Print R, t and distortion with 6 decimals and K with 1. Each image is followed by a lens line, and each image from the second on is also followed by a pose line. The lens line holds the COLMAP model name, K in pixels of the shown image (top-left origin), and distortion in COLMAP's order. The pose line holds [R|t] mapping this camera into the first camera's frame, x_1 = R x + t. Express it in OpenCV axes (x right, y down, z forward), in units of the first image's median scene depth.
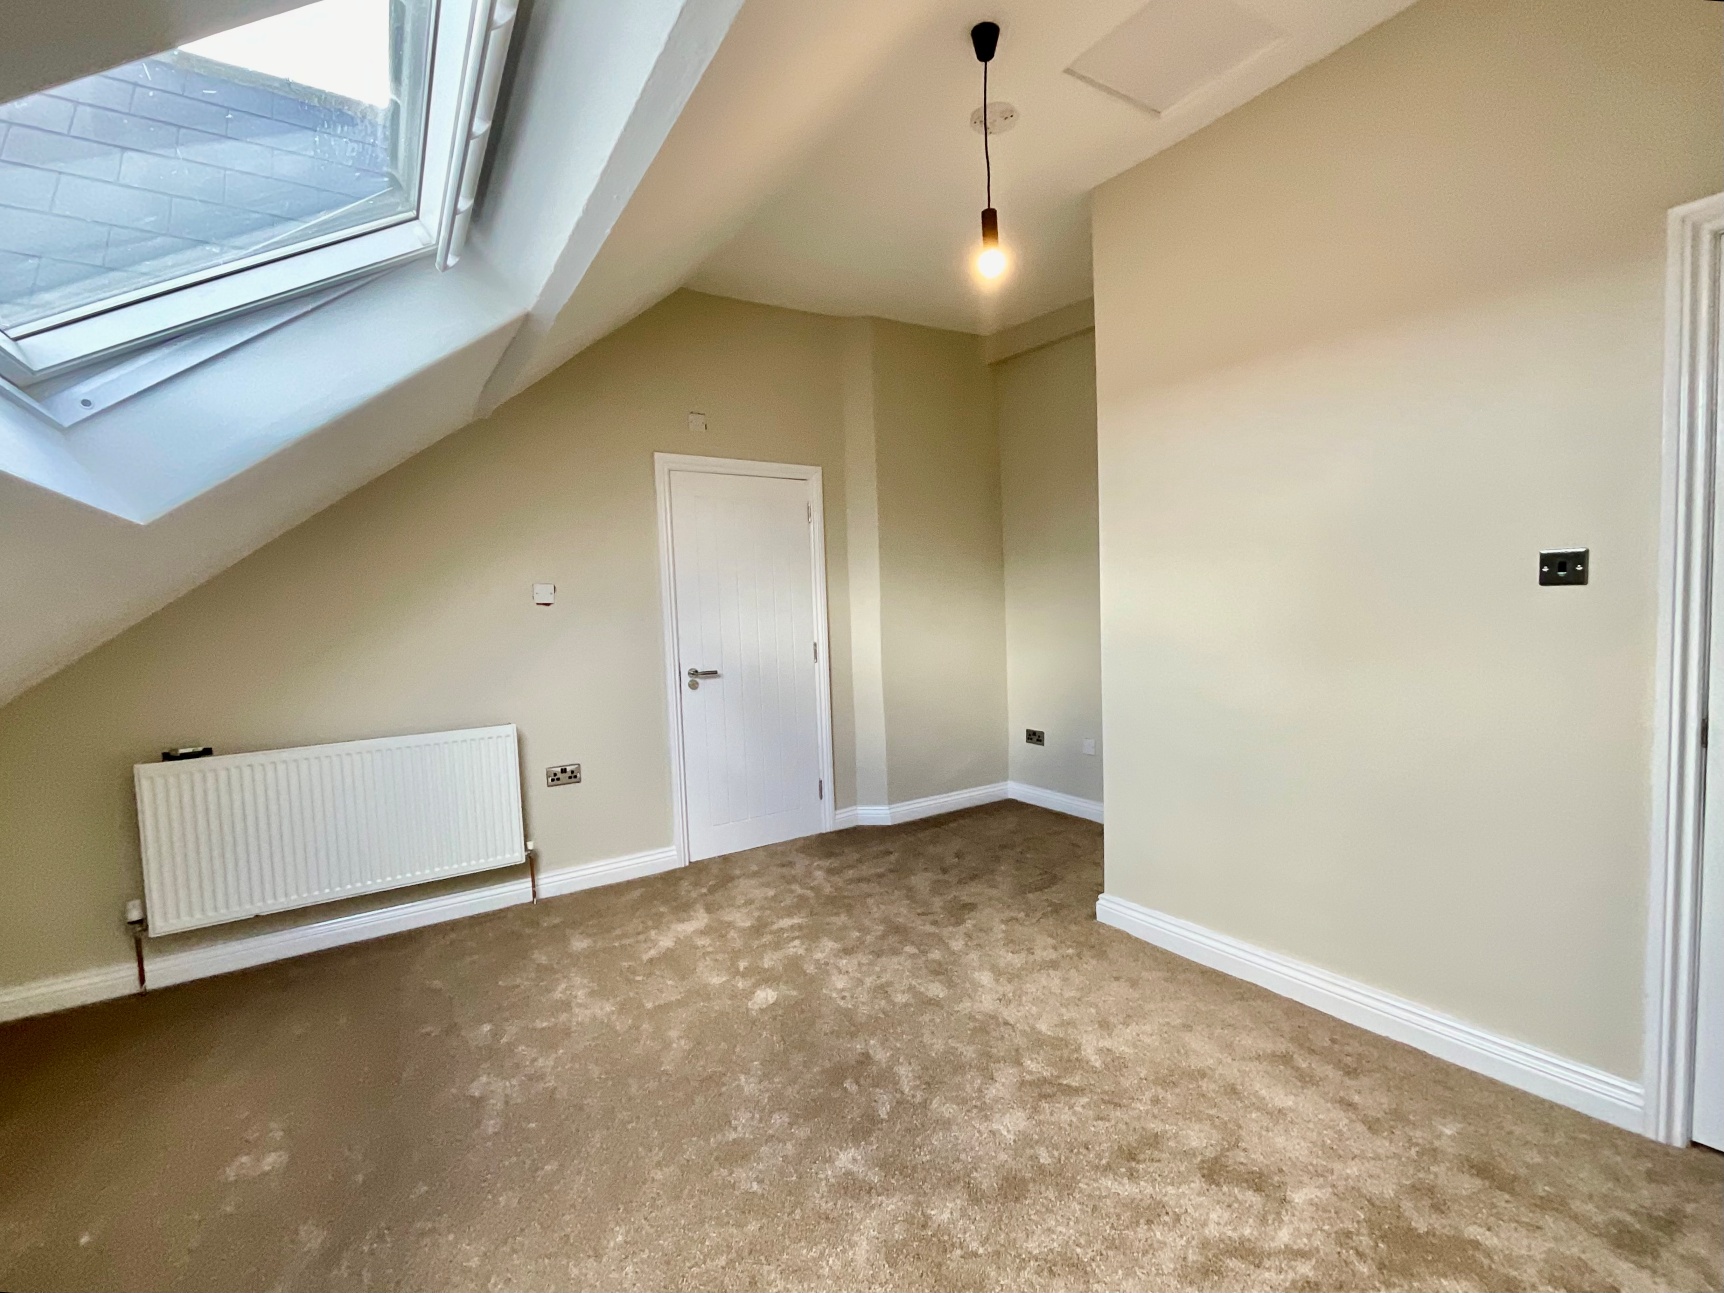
lens RADIAL K [[726.1, 0, 856.9], [0, 726.1, 638.9], [0, 0, 1]] dist [-0.001483, -0.000143]
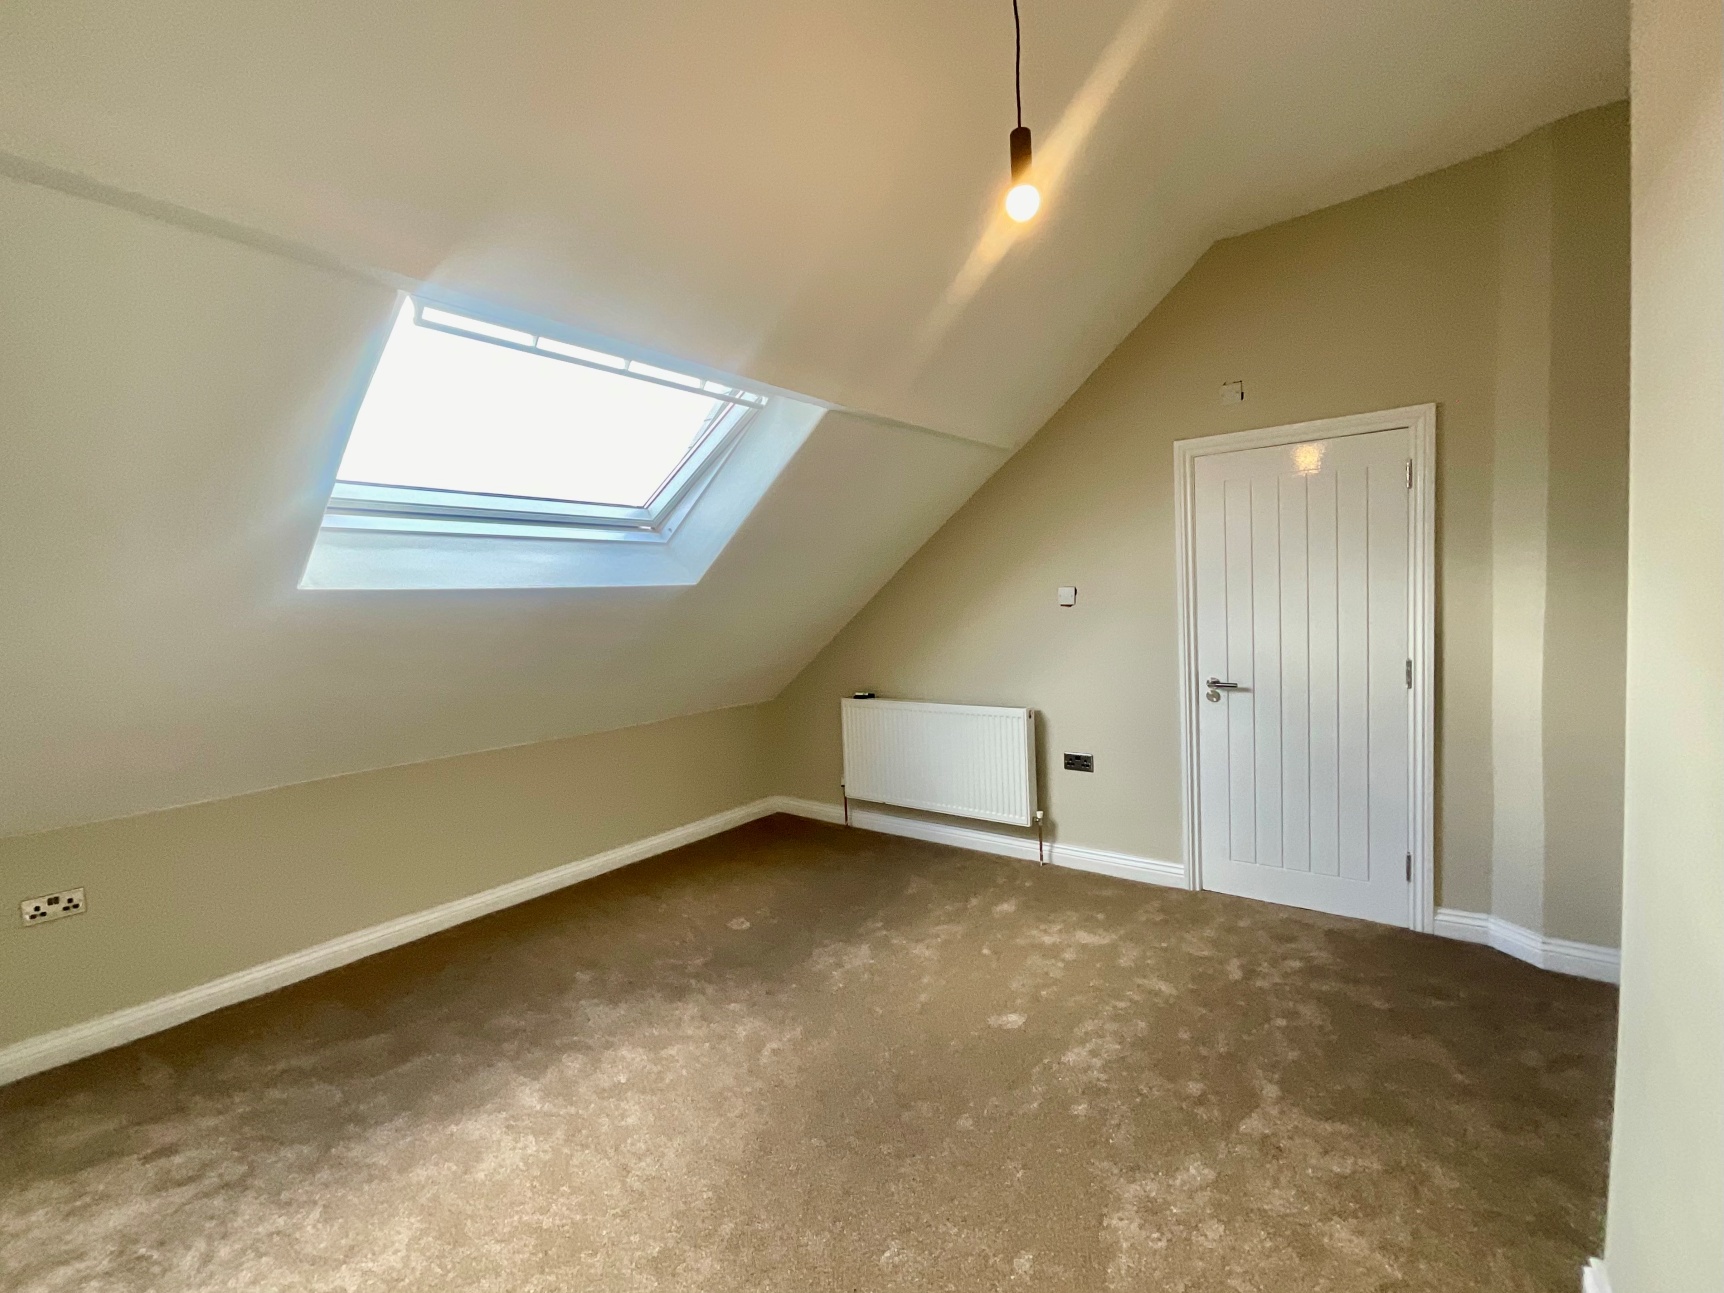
lens RADIAL K [[702.1, 0, 862.0], [0, 702.1, 646.5], [0, 0, 1]] dist [-0.001829, -0.000178]
pose [[0.371266, 0.078286, -0.925220, 0.448234], [-0.015454, 0.996822, 0.078143, -0.064285], [0.928398, -0.014714, 0.371296, 0.313974]]
